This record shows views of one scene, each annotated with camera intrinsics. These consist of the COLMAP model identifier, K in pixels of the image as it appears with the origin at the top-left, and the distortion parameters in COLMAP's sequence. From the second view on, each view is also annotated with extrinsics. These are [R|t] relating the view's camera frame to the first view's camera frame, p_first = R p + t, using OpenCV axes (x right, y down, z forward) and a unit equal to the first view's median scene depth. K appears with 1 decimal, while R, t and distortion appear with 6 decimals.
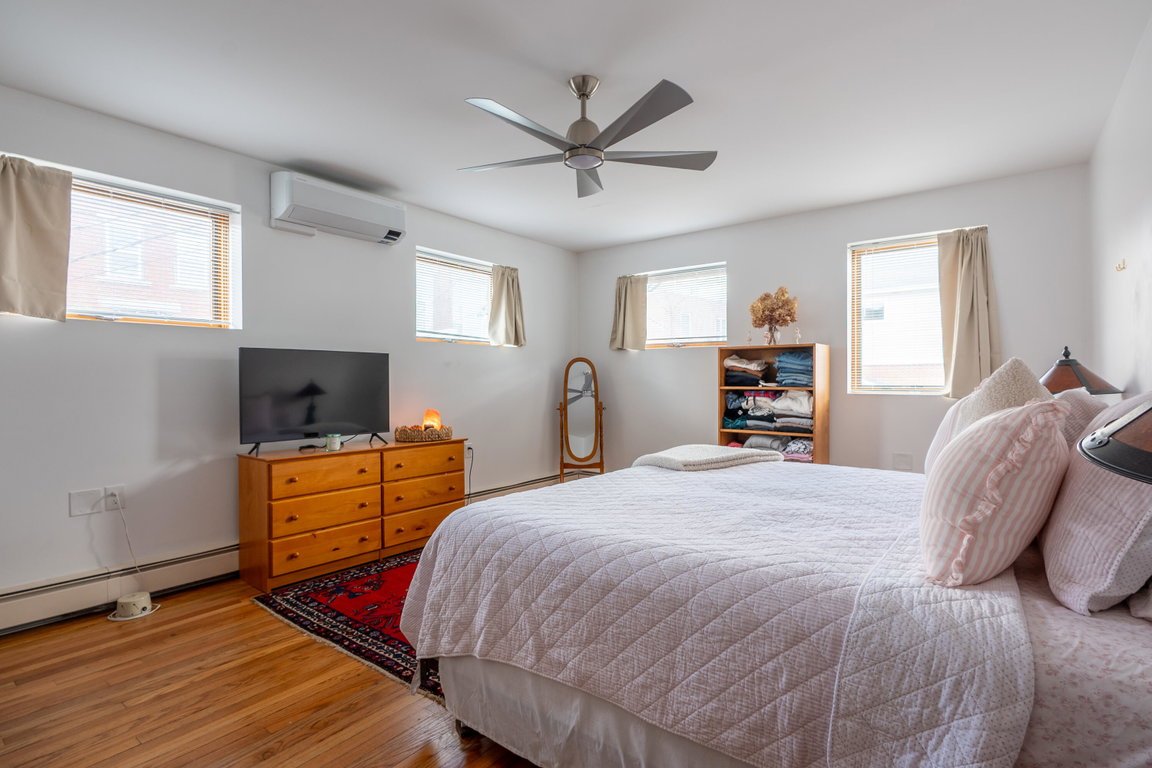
lens RADIAL K [[564.8, 0, 576.8], [0, 564.8, 381.3], [0, 0, 1]] dist [-0.004276, 0.004291]
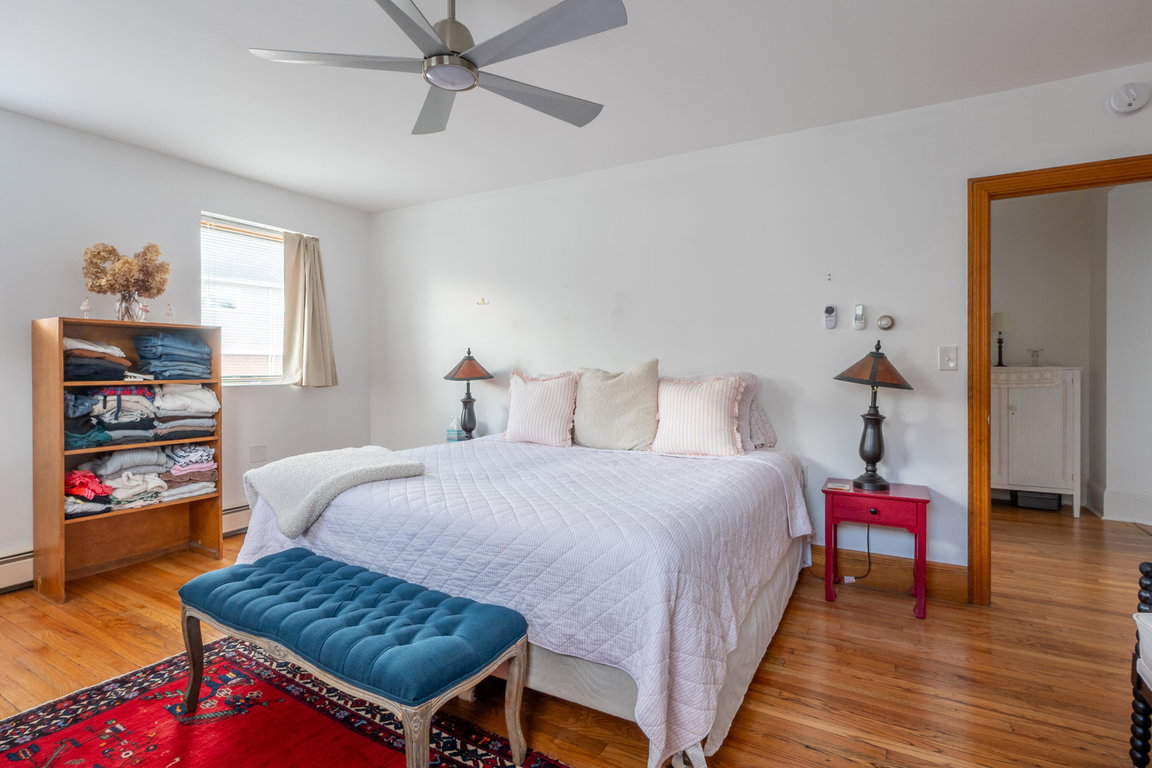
lens RADIAL K [[564.8, 0, 577.2], [0, 564.8, 372.8], [0, 0, 1]] dist [-0.004276, 0.004291]
pose [[-0.138938, -0.005344, 0.990287, -0.439273], [0.007665, 0.999950, 0.006471, -0.000194], [-0.990271, 0.008490, -0.138890, 0.547571]]
